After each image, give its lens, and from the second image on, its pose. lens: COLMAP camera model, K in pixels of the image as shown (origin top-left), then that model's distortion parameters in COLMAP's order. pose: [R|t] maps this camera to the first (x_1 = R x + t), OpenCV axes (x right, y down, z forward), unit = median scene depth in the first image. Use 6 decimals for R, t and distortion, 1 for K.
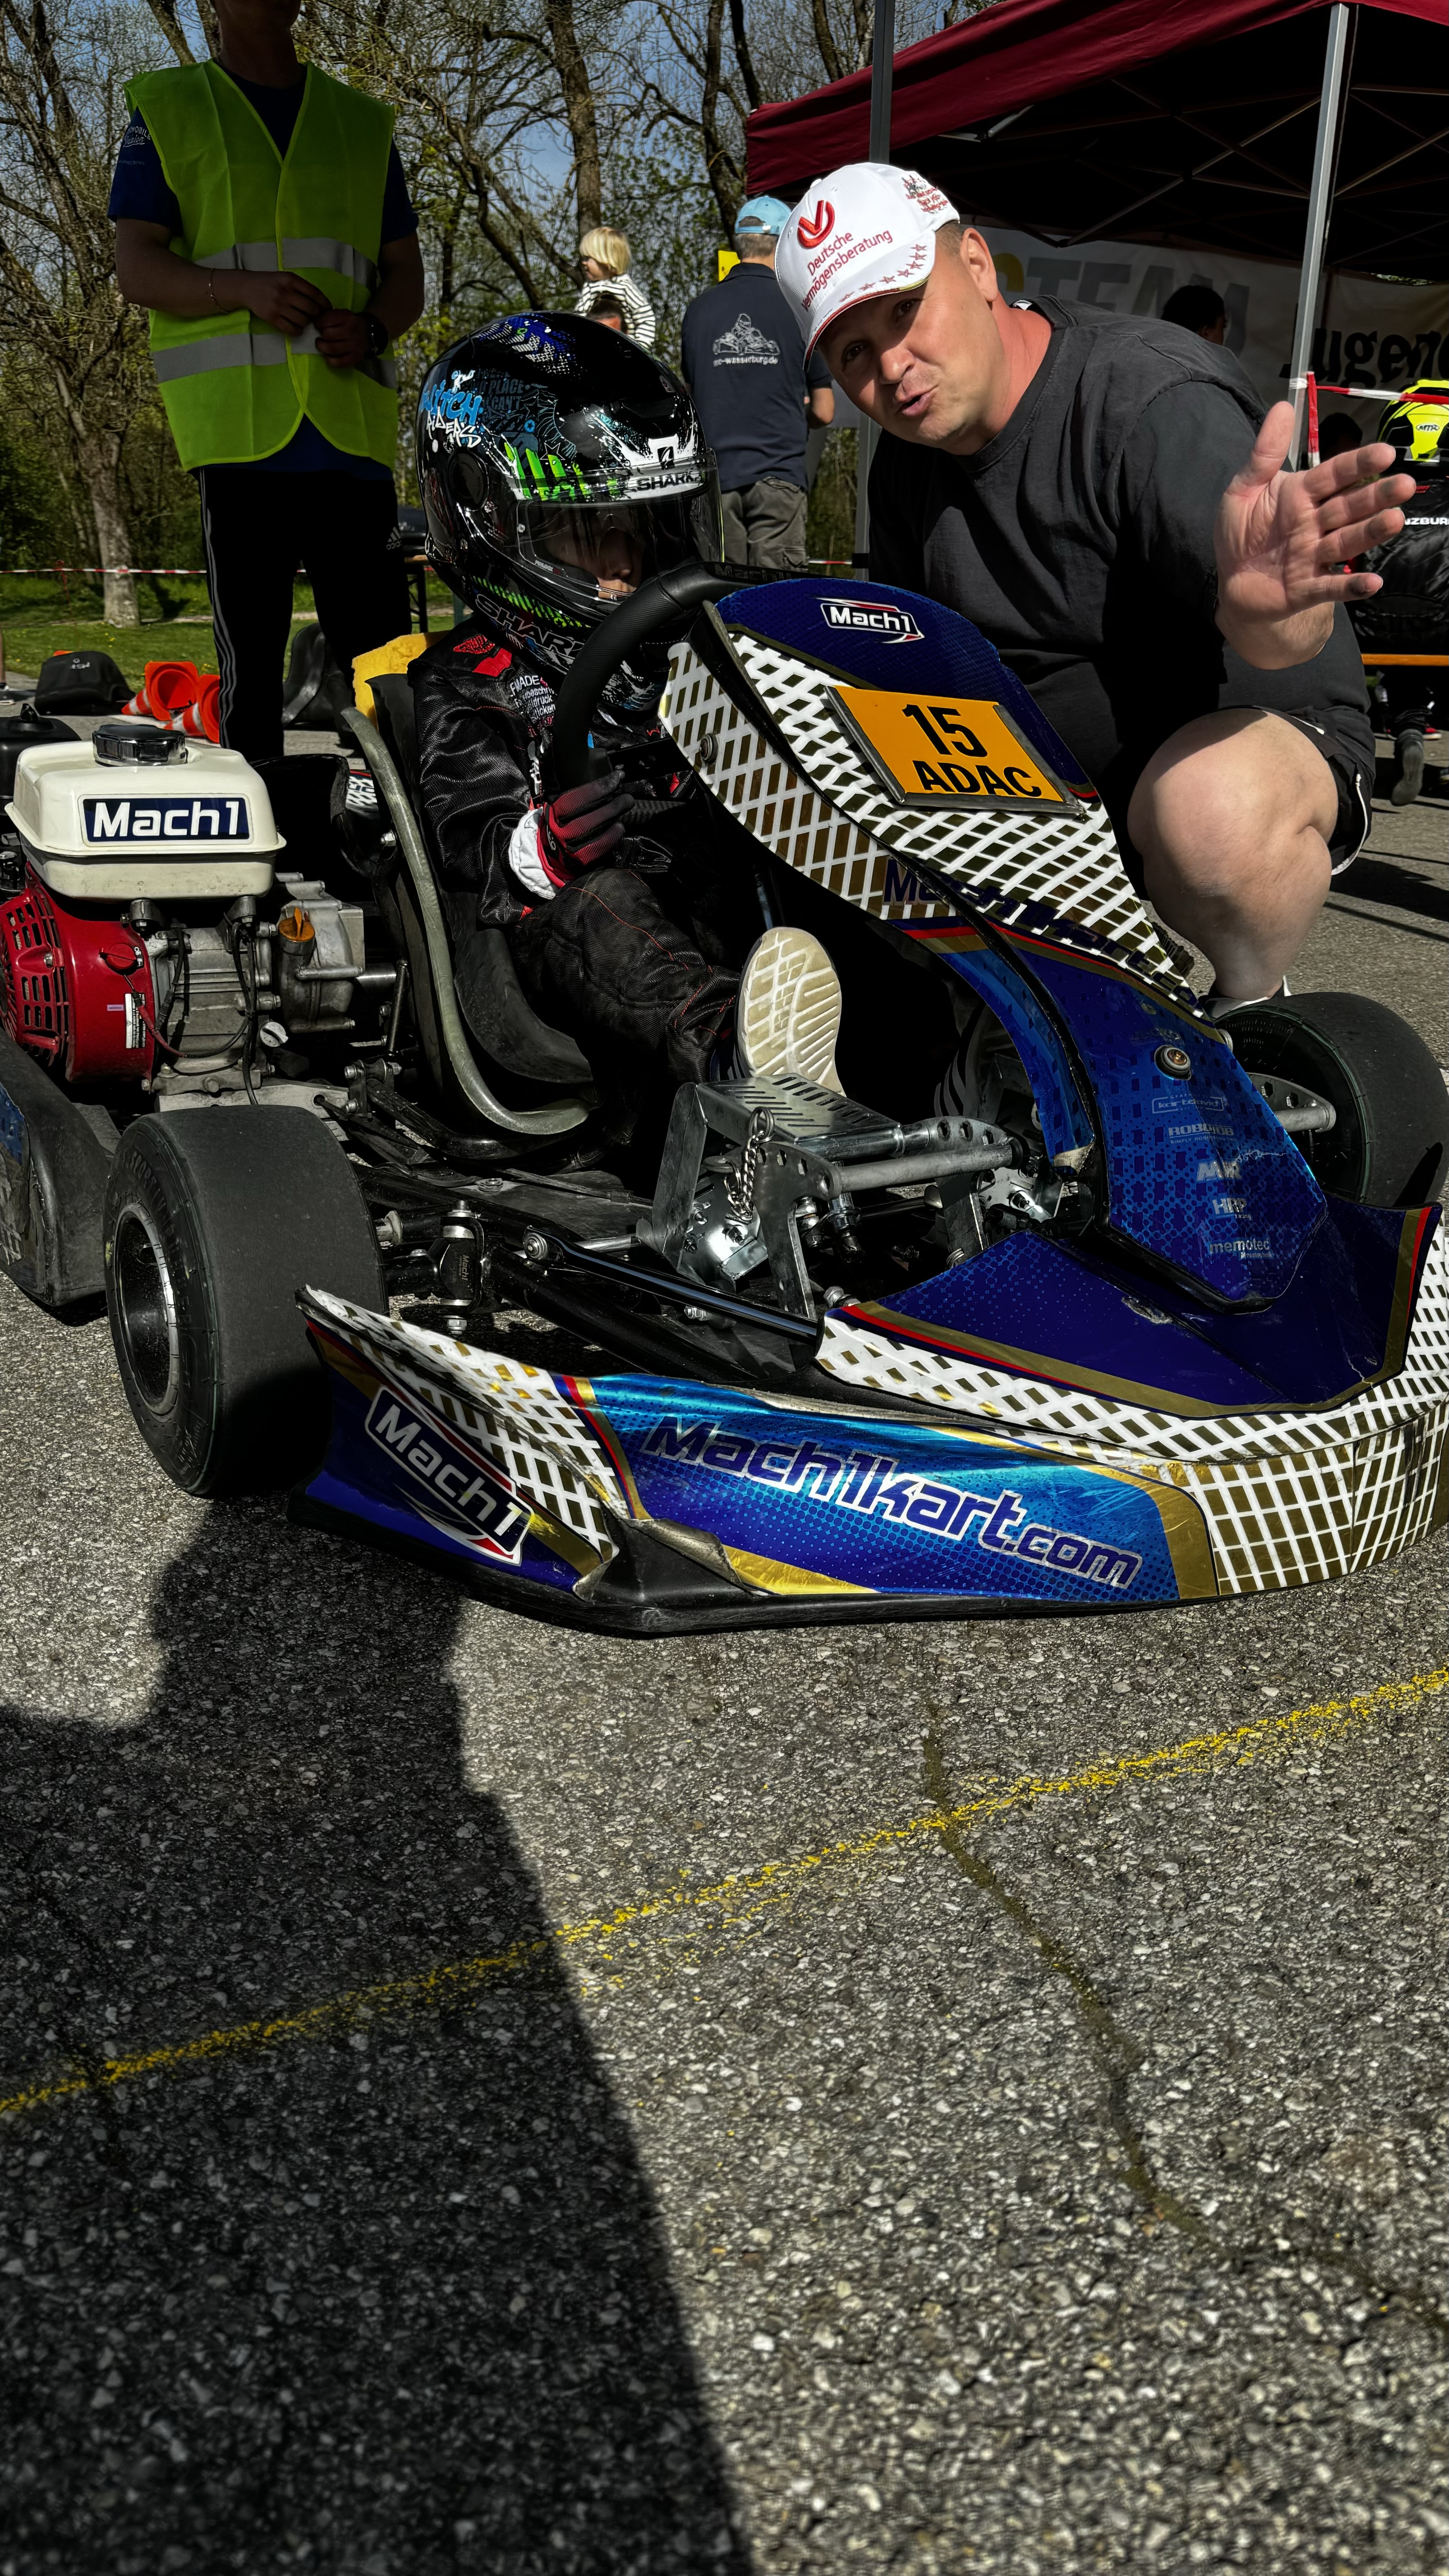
lens RADIAL K [[1774.3, 0, 715.9], [0, 1774.3, 1304.5], [0, 0, 1]] dist [0.142609, -0.246020]
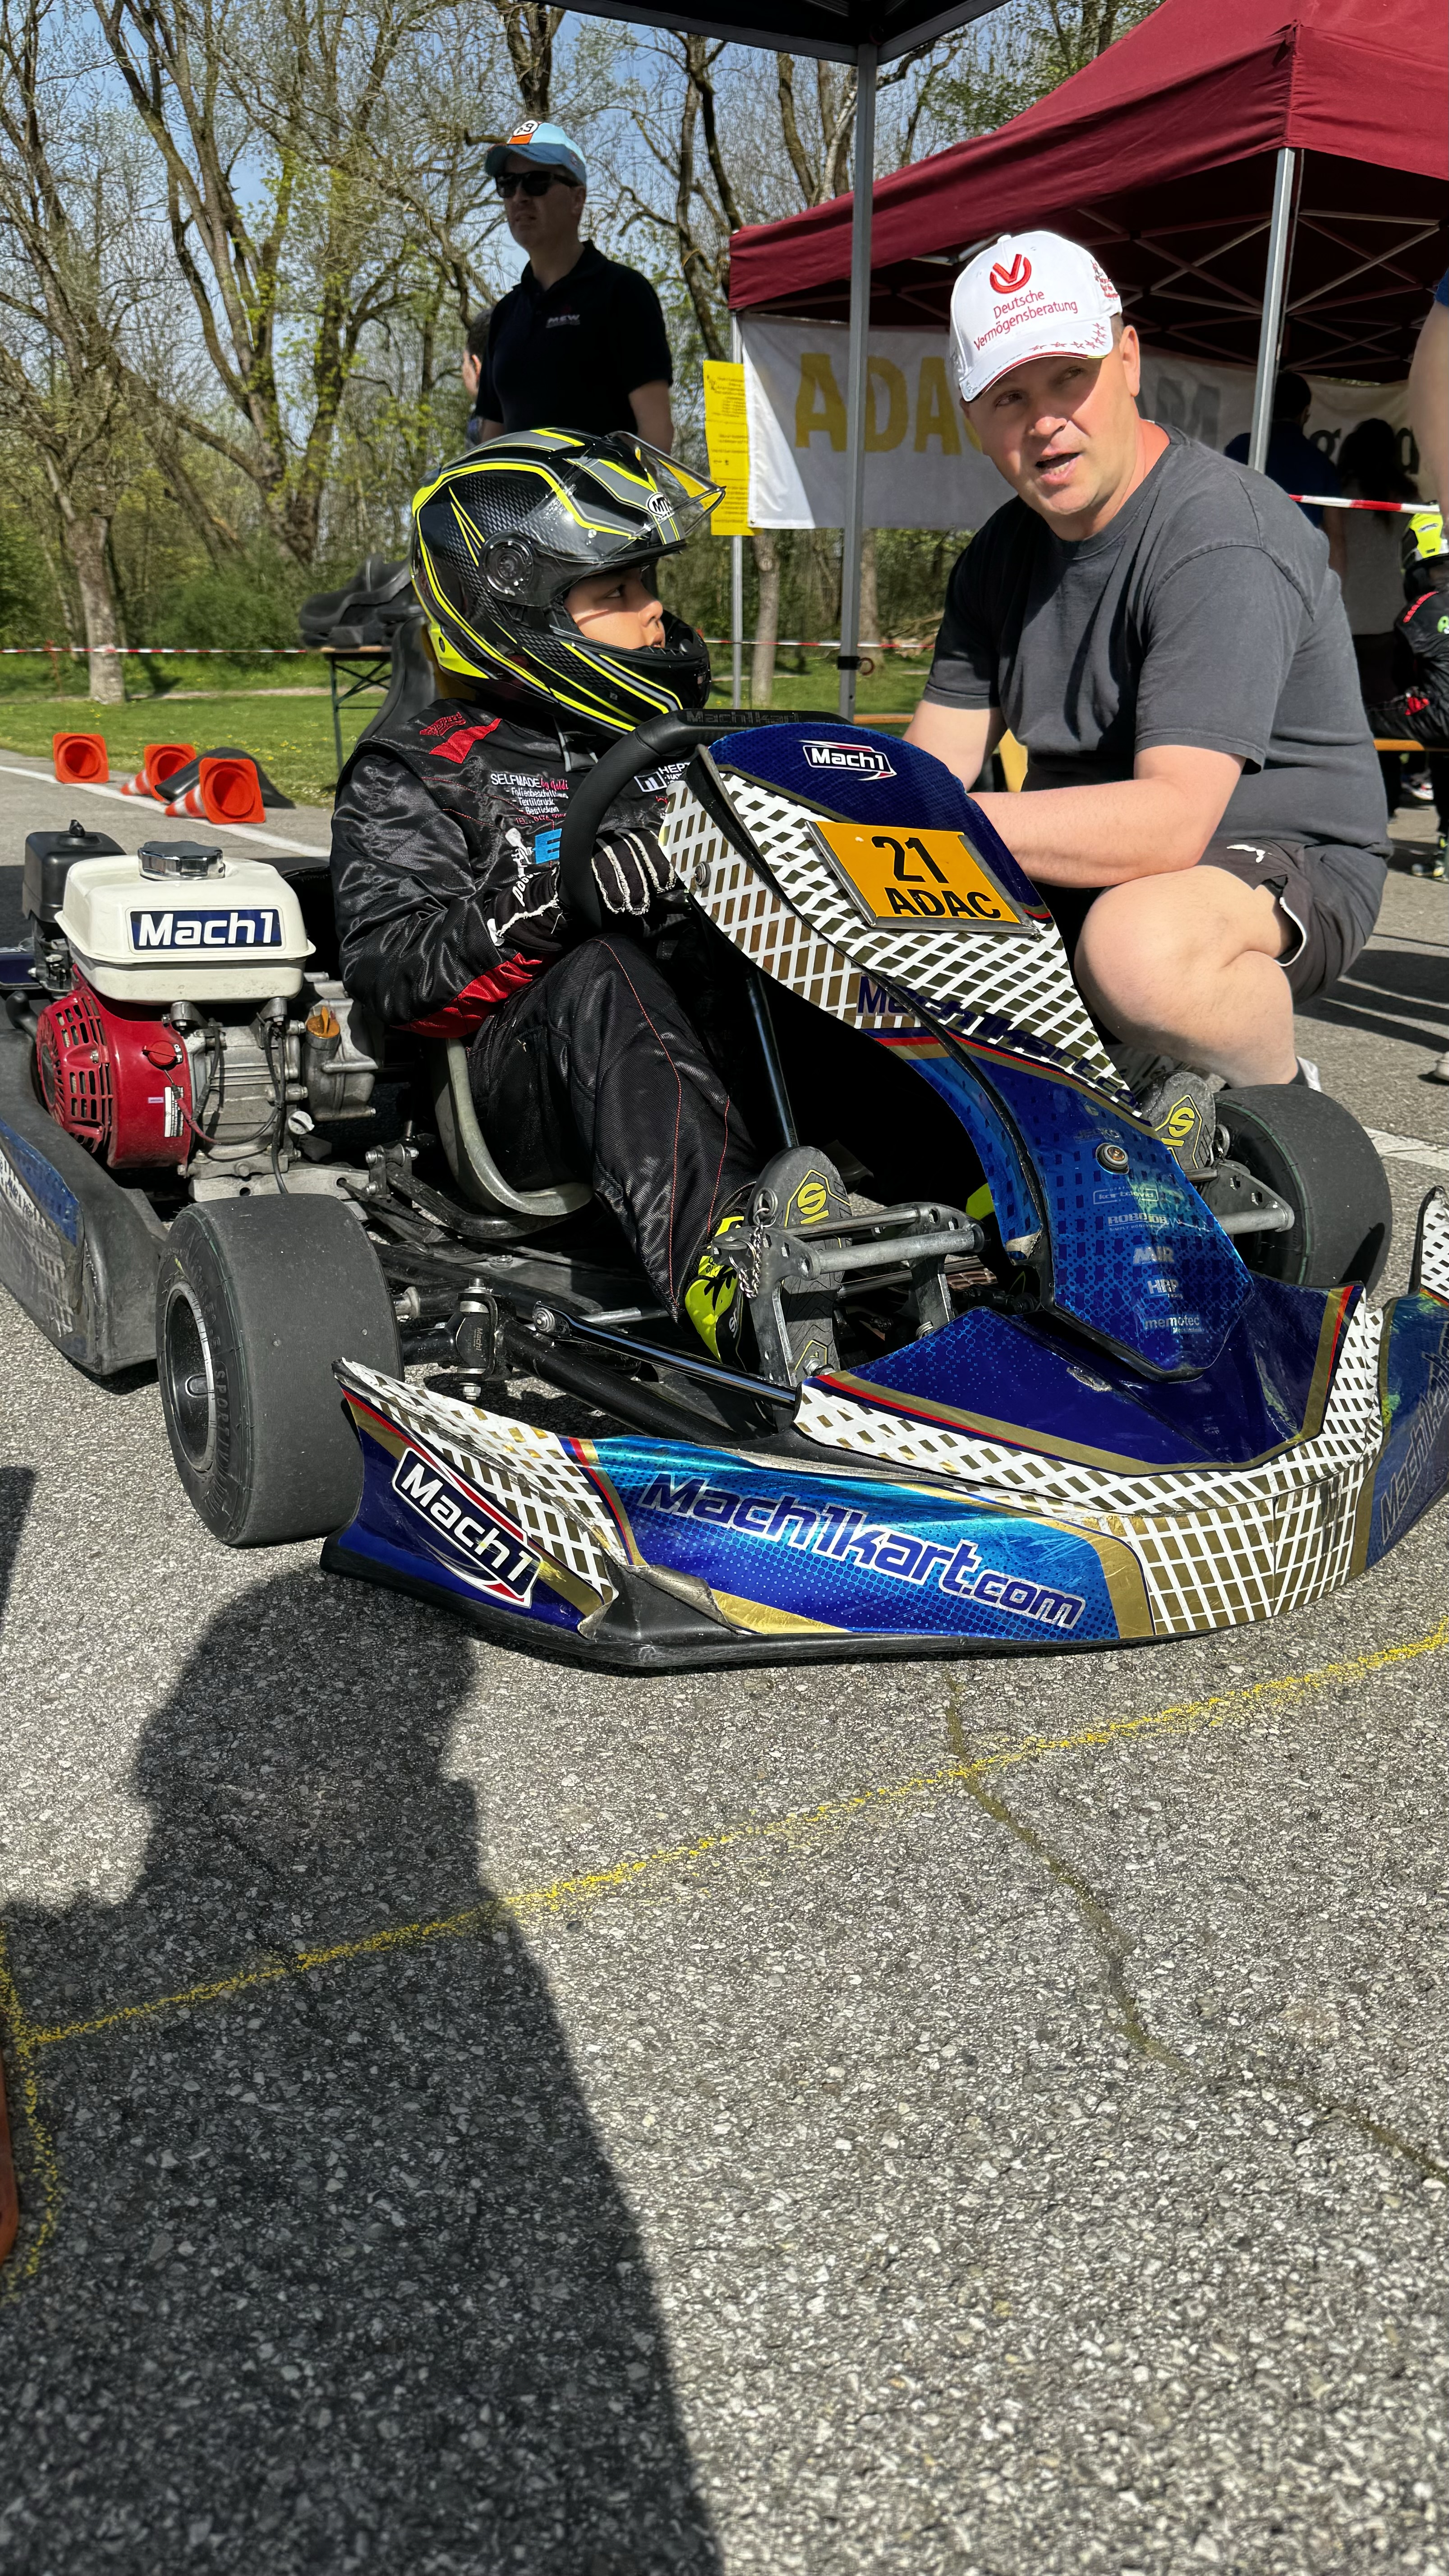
lens RADIAL K [[1766.4, 0, 720.2], [0, 1766.4, 1290.6], [0, 0, 1]] dist [0.151671, -0.277165]
pose [[1.000000, -0.000420, 0.000728, 0.008508], [0.000453, 0.998951, -0.045787, -0.001455], [-0.000708, 0.045787, 0.998951, -0.120484]]
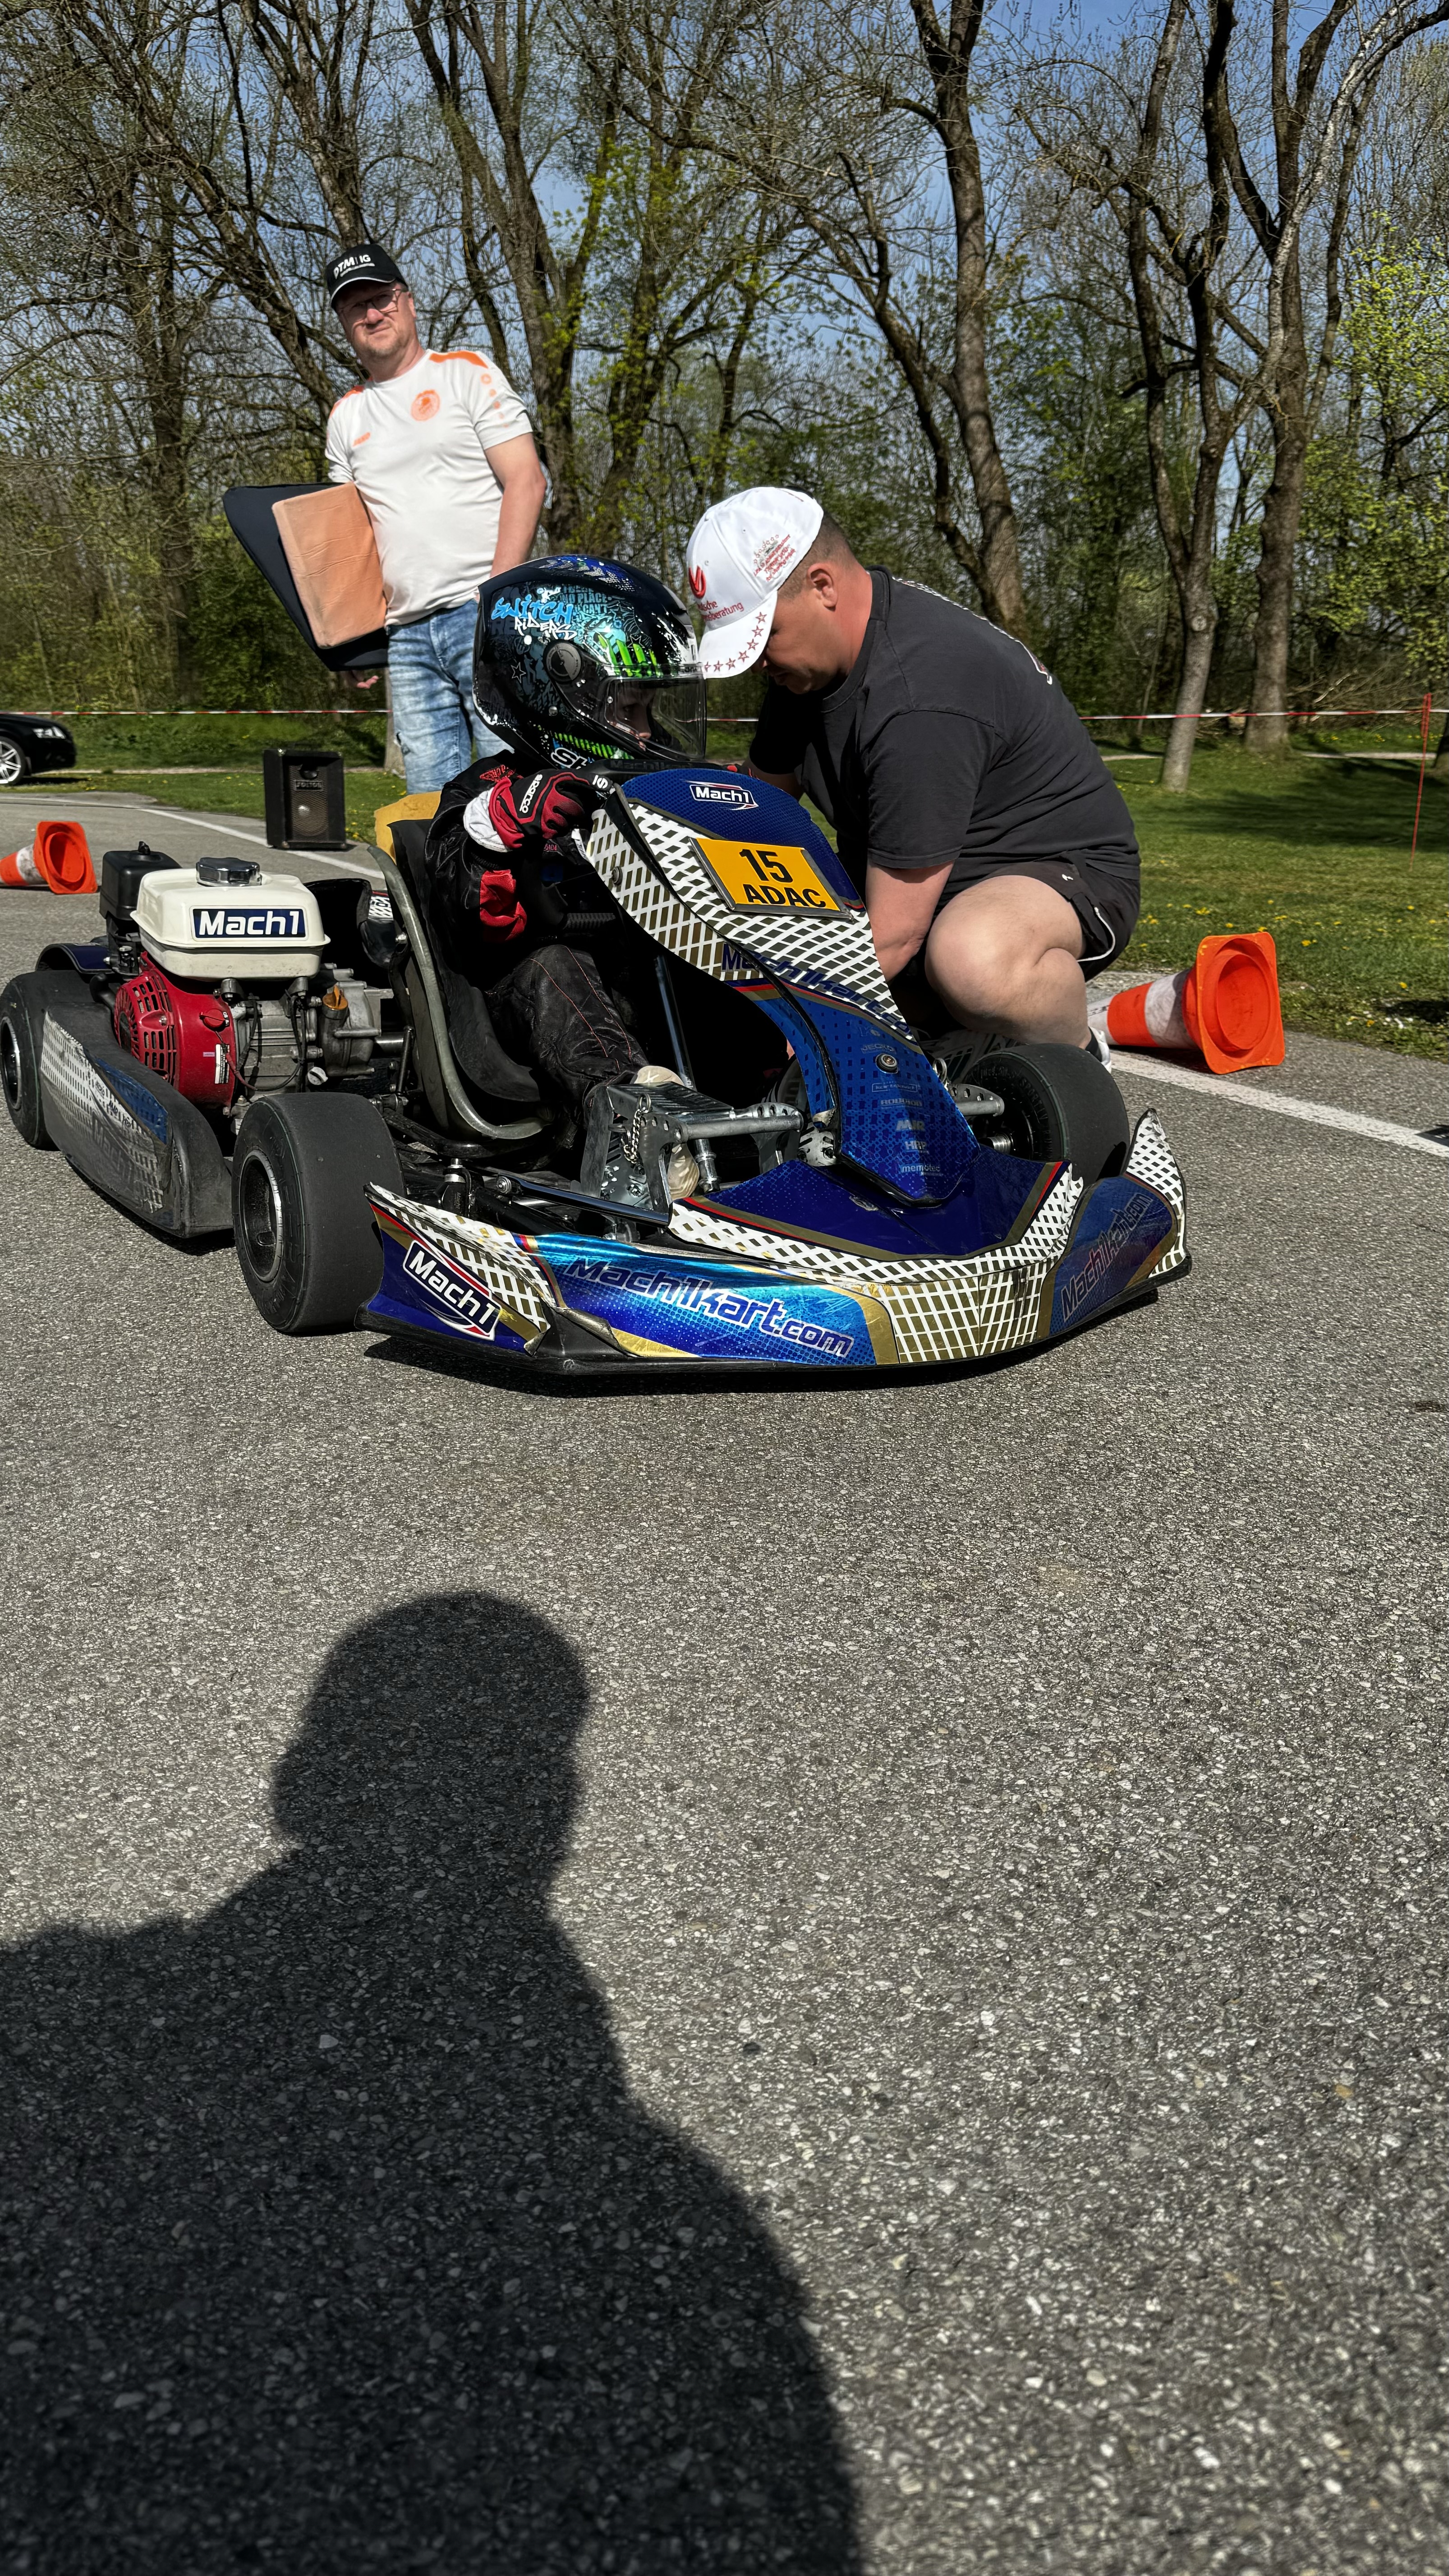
lens RADIAL K [[1762.1, 0, 703.8], [0, 1762.1, 1332.2], [0, 0, 1]] dist [0.085702, 0.000612]
pose [[0.999932, 0.001139, 0.011597, 0.071145], [-0.000572, 0.998809, -0.048789, 0.212527], [-0.011639, 0.048779, 0.998742, -0.685074]]
